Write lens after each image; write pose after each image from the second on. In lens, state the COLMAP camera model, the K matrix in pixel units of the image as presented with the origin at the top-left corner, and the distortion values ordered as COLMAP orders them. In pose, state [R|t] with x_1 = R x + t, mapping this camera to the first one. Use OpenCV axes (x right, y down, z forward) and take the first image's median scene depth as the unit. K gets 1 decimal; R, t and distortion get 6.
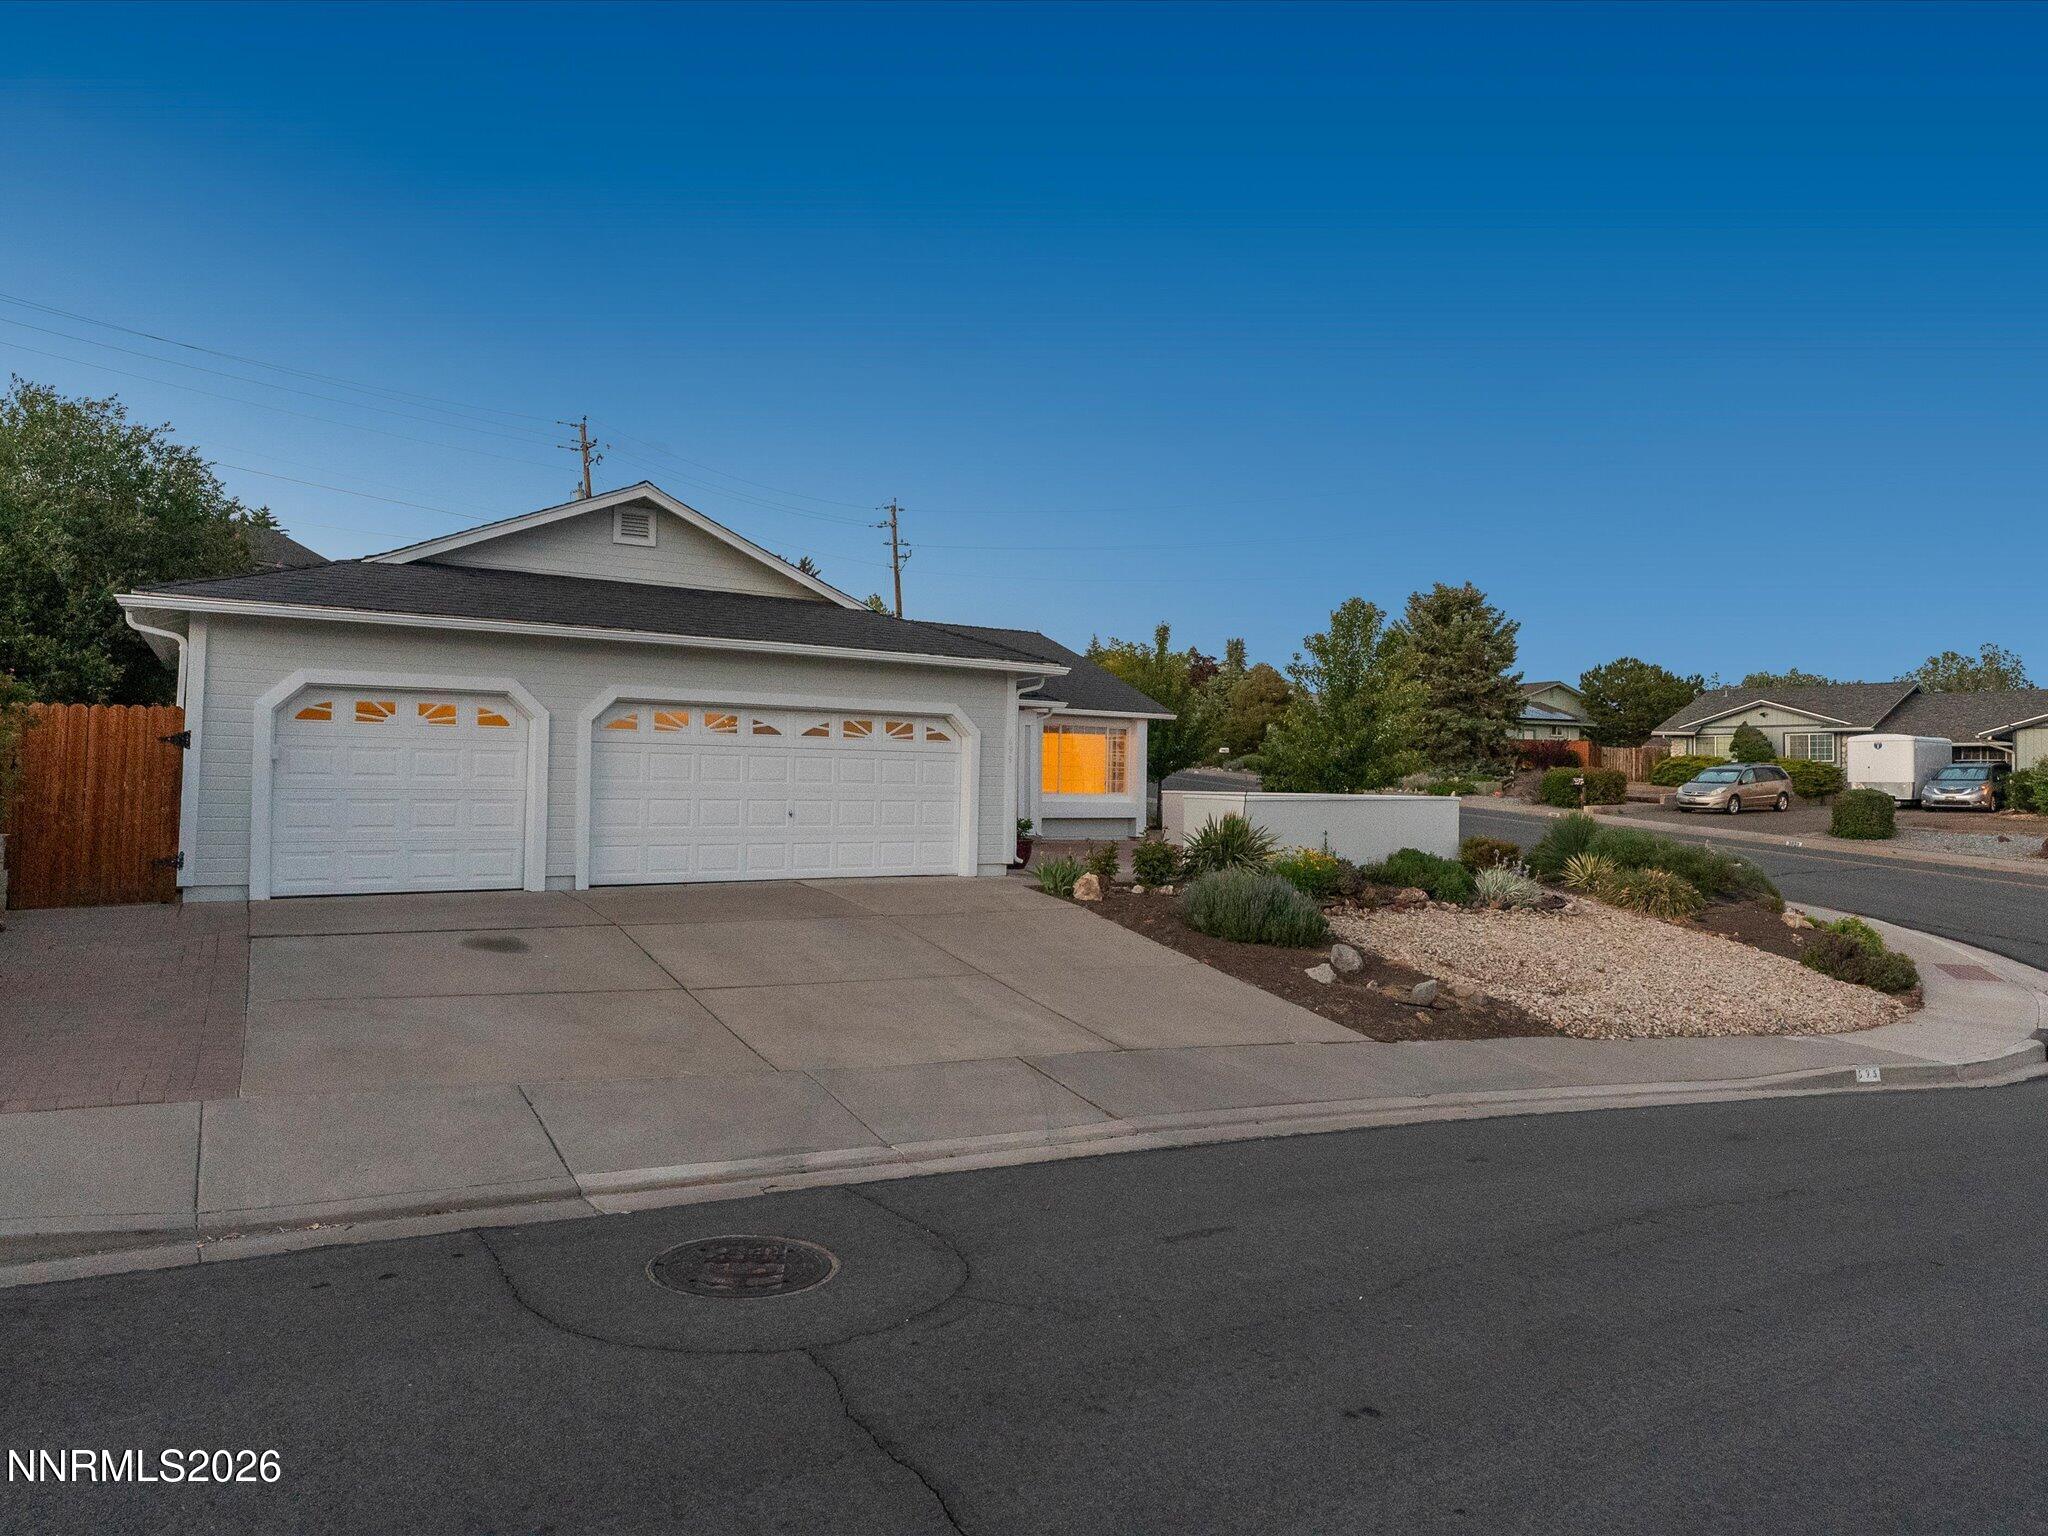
lens RADIAL K [[1211.9, 0, 1024.0], [0, 1211.9, 768.0], [0, 0, 1]] dist [-0.001754, 0.000430]
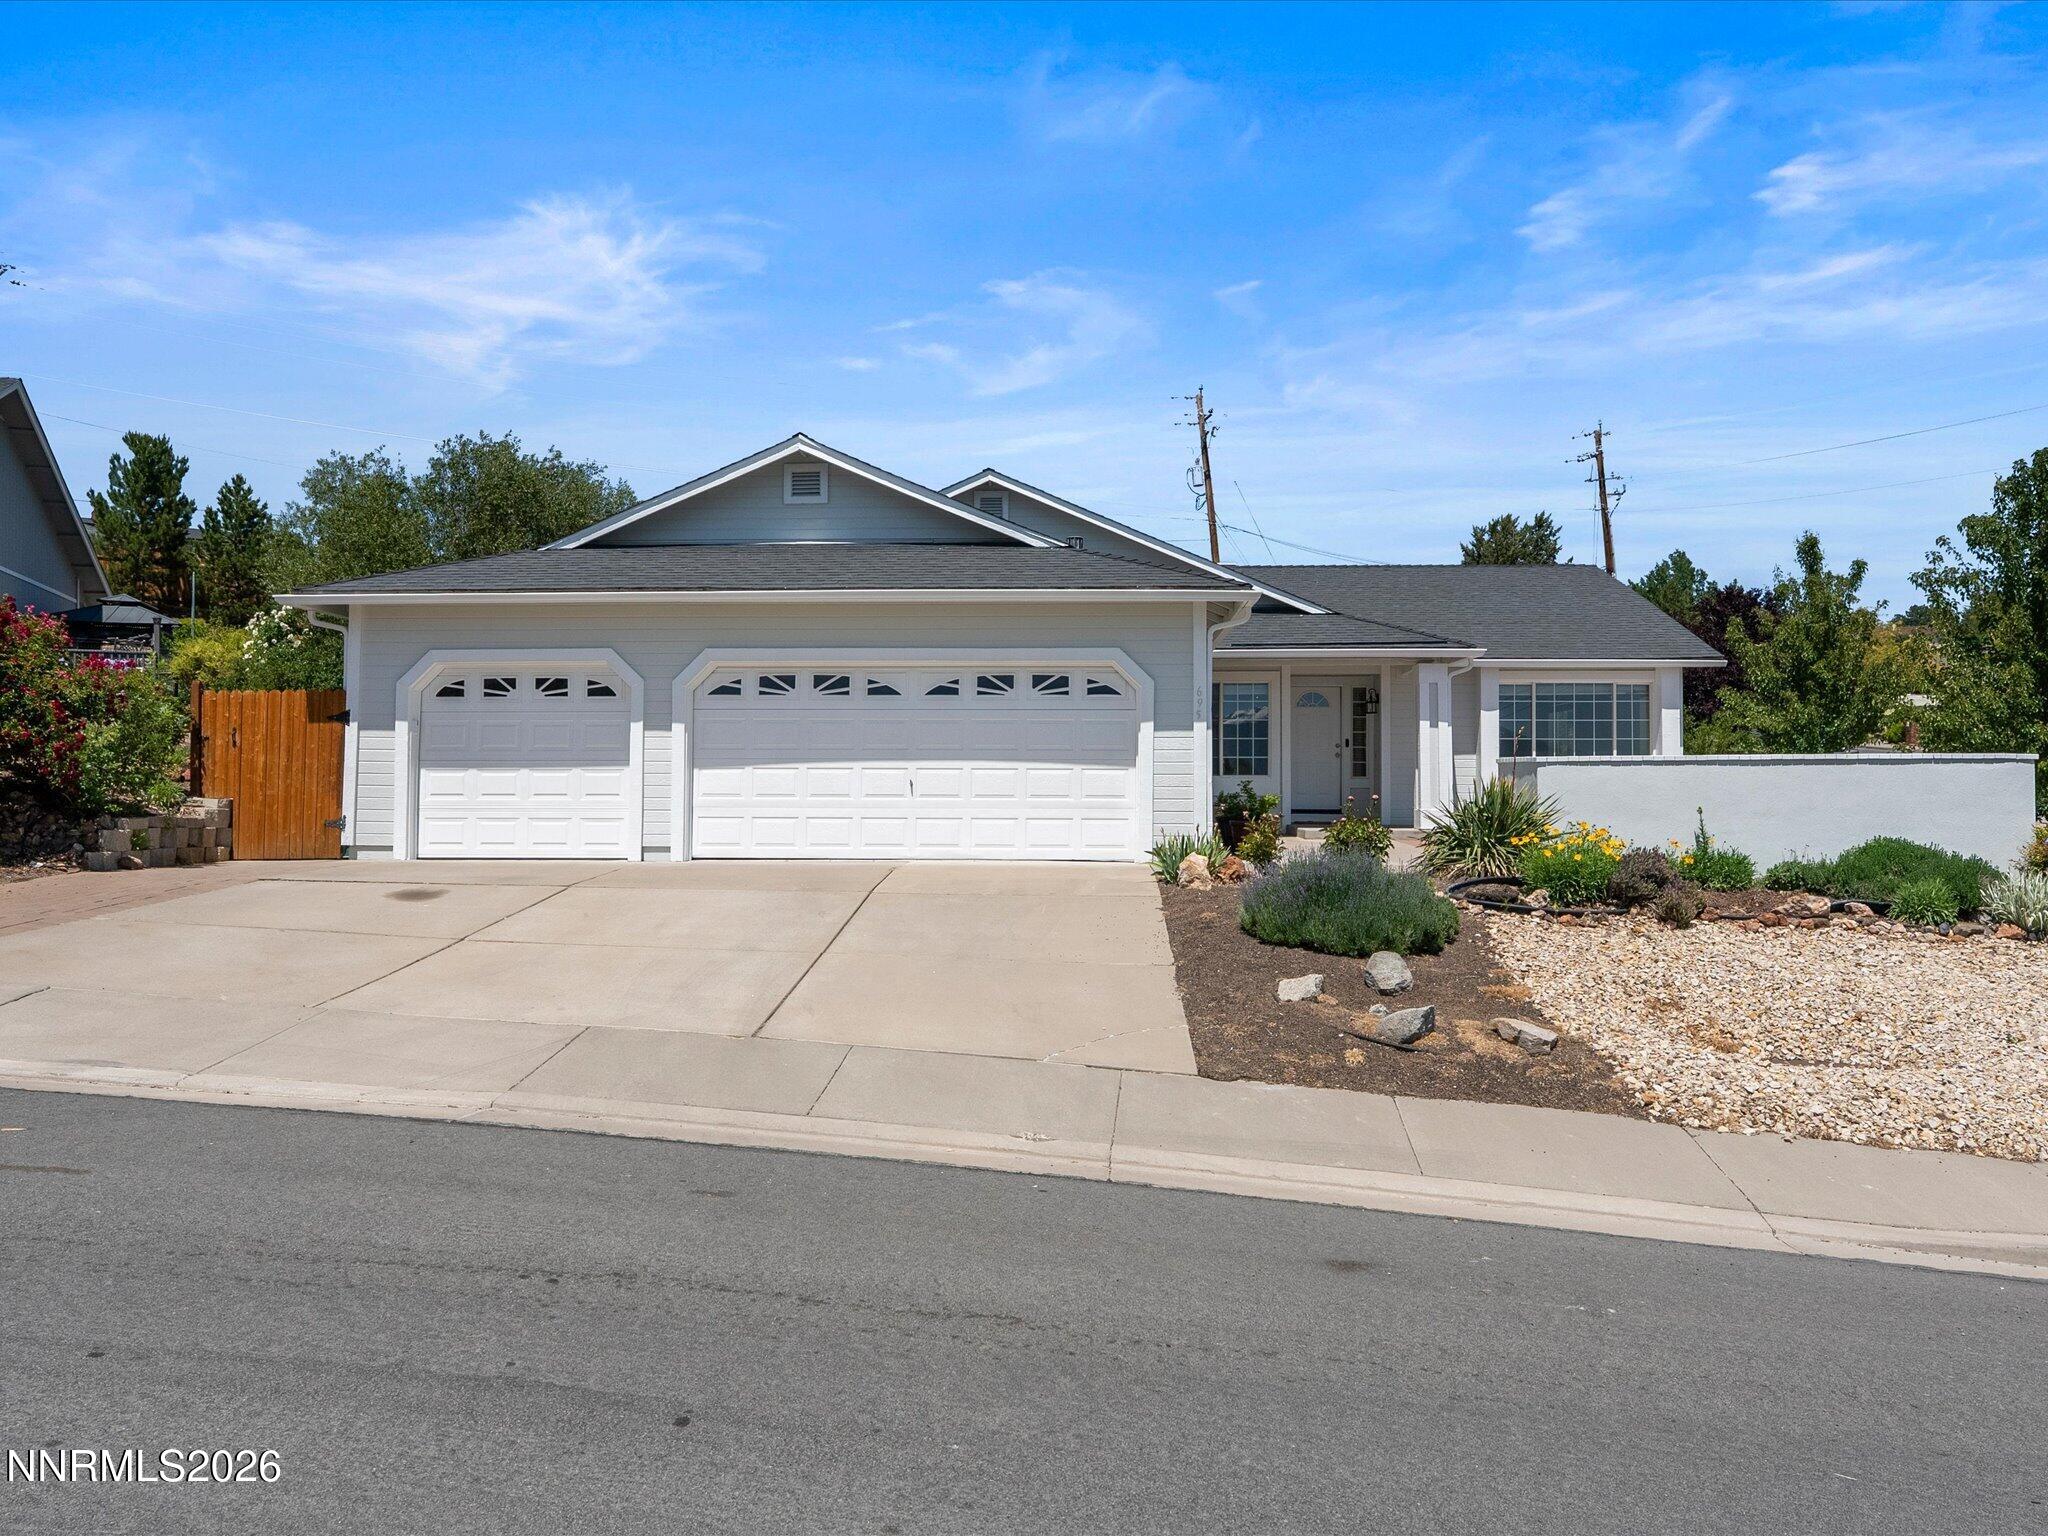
lens RADIAL K [[1413.7, 0, 1024.0], [0, 1413.7, 768.0], [0, 0, 1]] dist [-0.000059, 0.000704]
pose [[0.819463, -0.025090, -0.572583, 0.422896], [0.017514, 0.999671, -0.018739, 0.042760], [0.572865, 0.005328, 0.819633, 0.191009]]
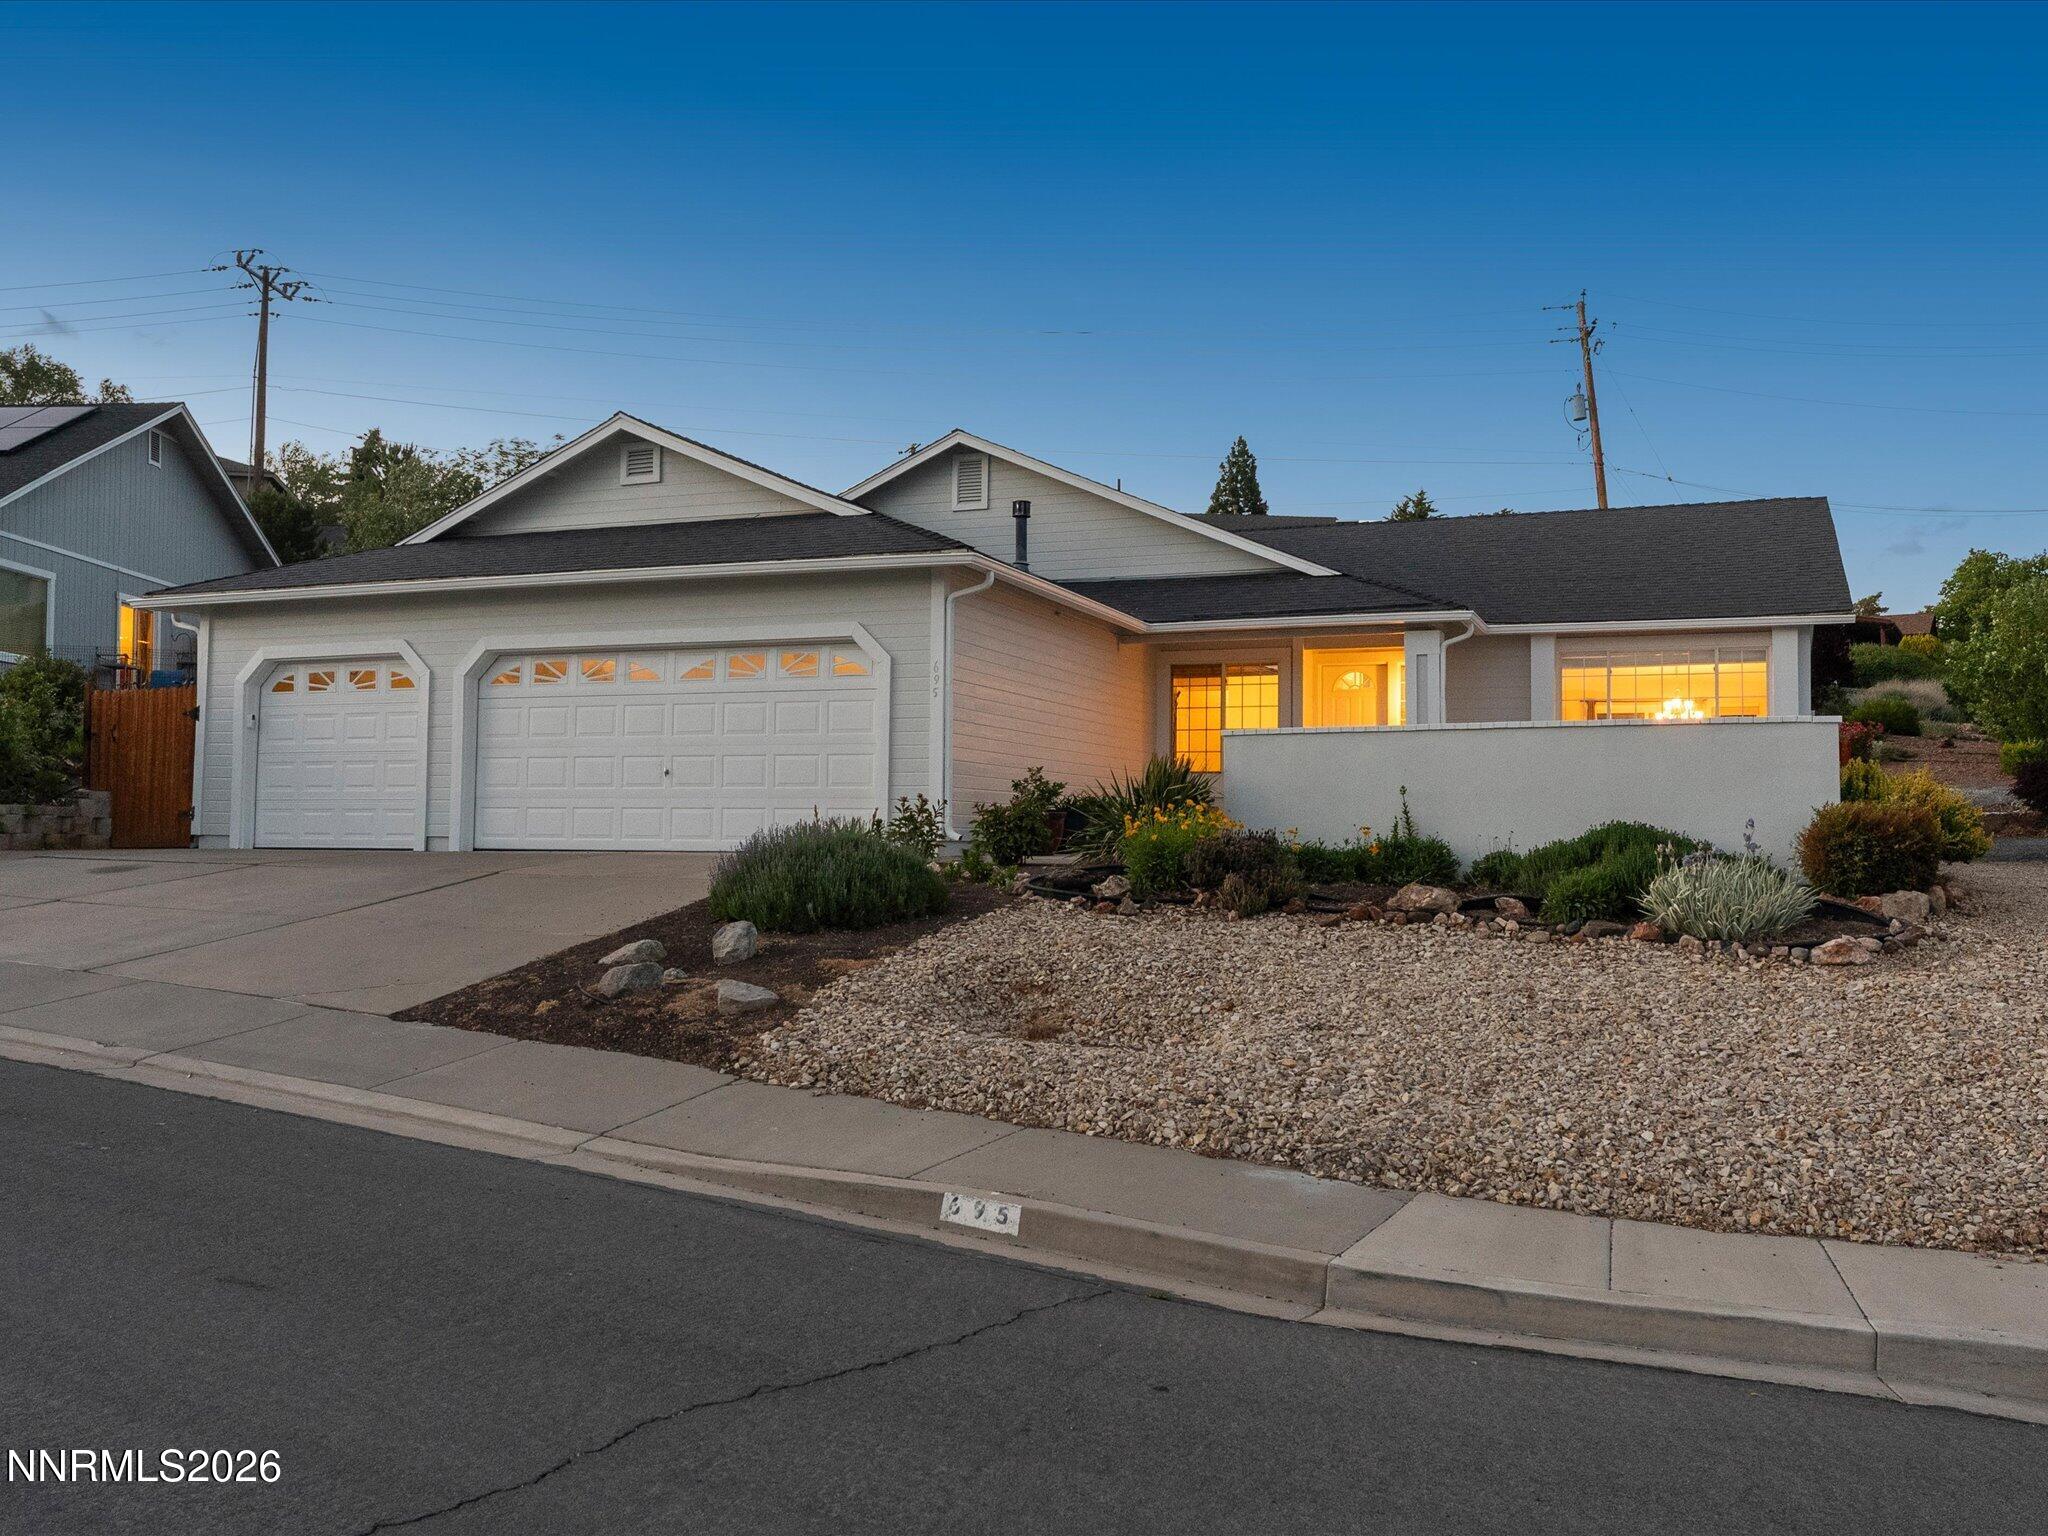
lens RADIAL K [[1771.0, 0, 1024.0], [0, 1771.0, 768.0], [0, 0, 1]] dist [0.001078, 0.007652]
pose [[0.594770, -0.041151, -0.802842, 0.858224], [0.012928, 0.999049, -0.041630, 0.081532], [0.803792, 0.014382, 0.594736, 0.433104]]
